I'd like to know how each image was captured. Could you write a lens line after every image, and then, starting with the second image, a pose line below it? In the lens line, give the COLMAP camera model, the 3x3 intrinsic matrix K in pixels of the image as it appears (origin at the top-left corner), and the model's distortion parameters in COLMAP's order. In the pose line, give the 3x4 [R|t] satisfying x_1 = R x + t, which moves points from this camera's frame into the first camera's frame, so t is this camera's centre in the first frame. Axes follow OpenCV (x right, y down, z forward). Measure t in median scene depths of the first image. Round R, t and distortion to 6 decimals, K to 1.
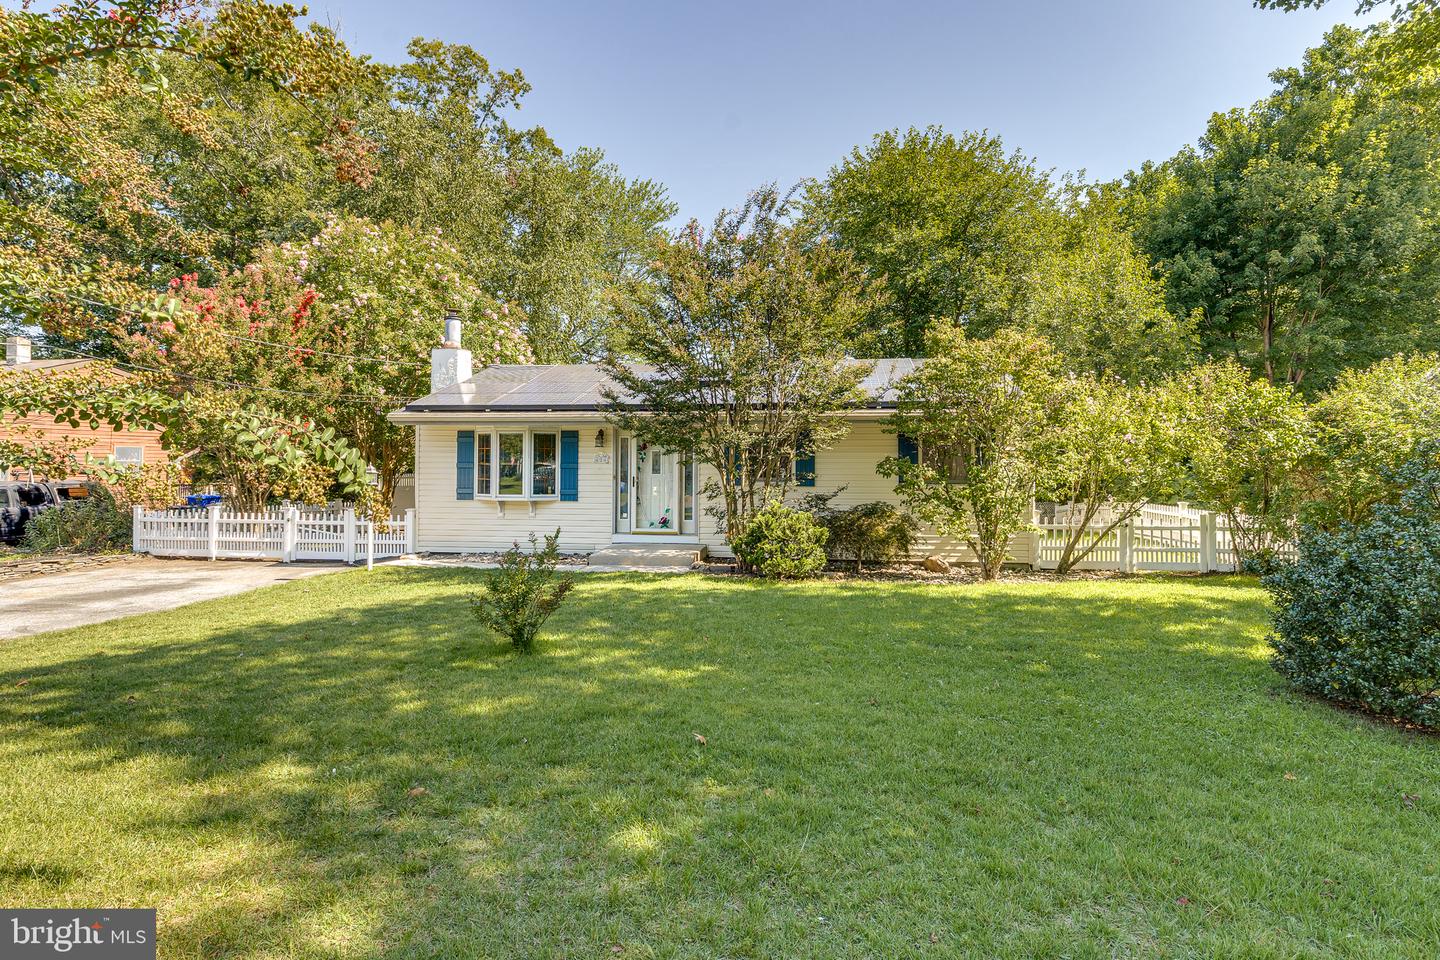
lens RADIAL K [[657.3, 0, 716.0], [0, 657.3, 481.0], [0, 0, 1]] dist [0.006797, -0.000651]
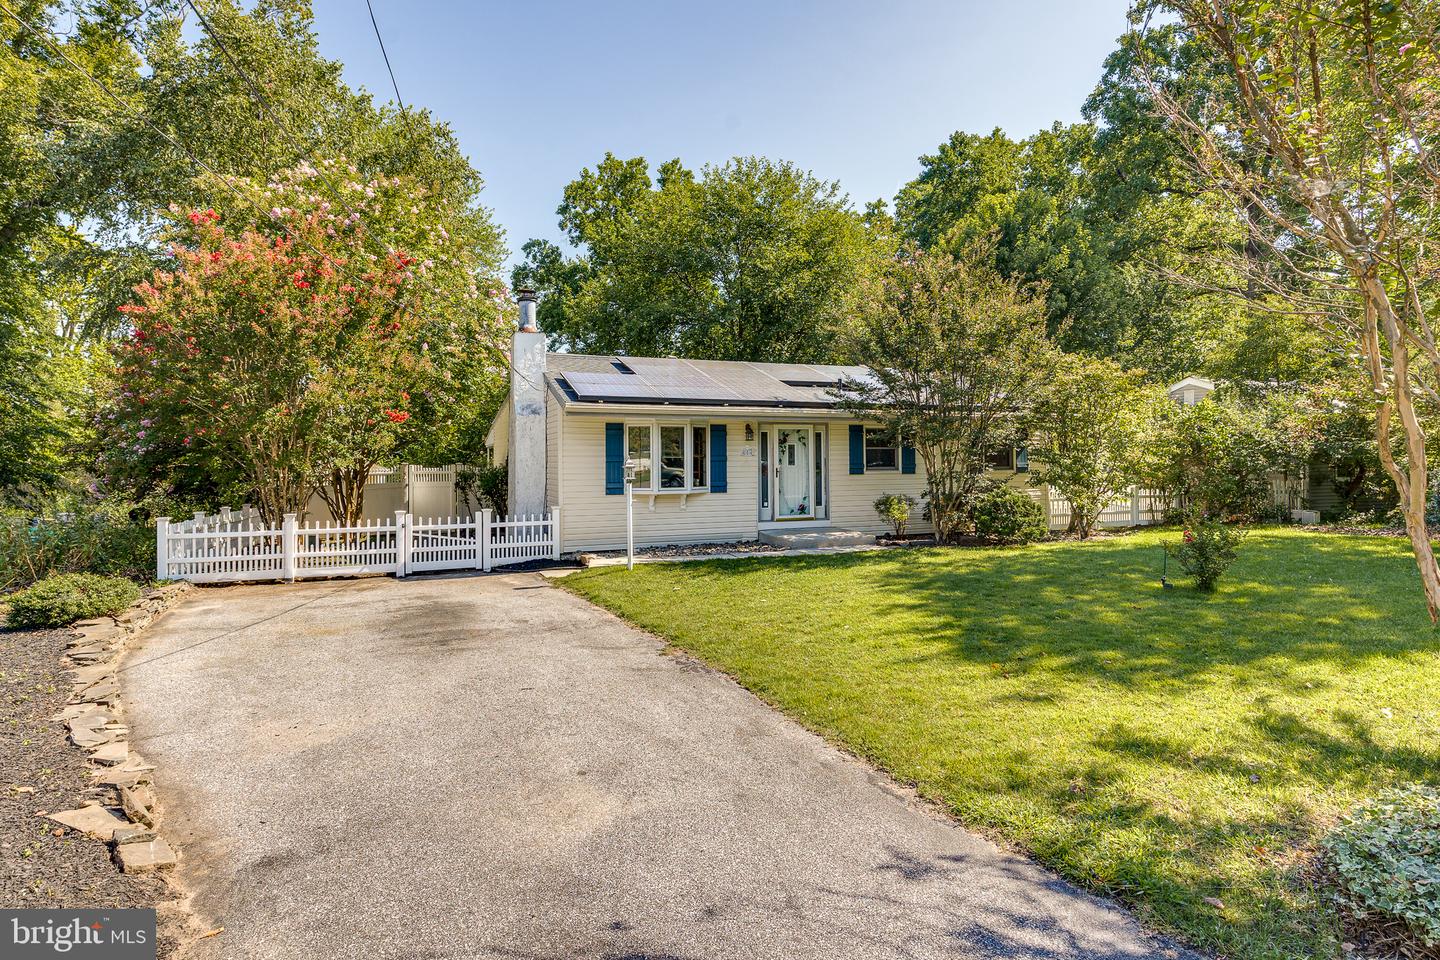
lens RADIAL K [[657.3, 0, 708.6], [0, 657.3, 469.8], [0, 0, 1]] dist [0.006797, -0.000651]
pose [[0.895736, -0.016348, 0.444285, -0.688851], [0.017924, 0.999839, 0.000654, -0.006302], [-0.444224, 0.007378, 0.895885, 0.076759]]
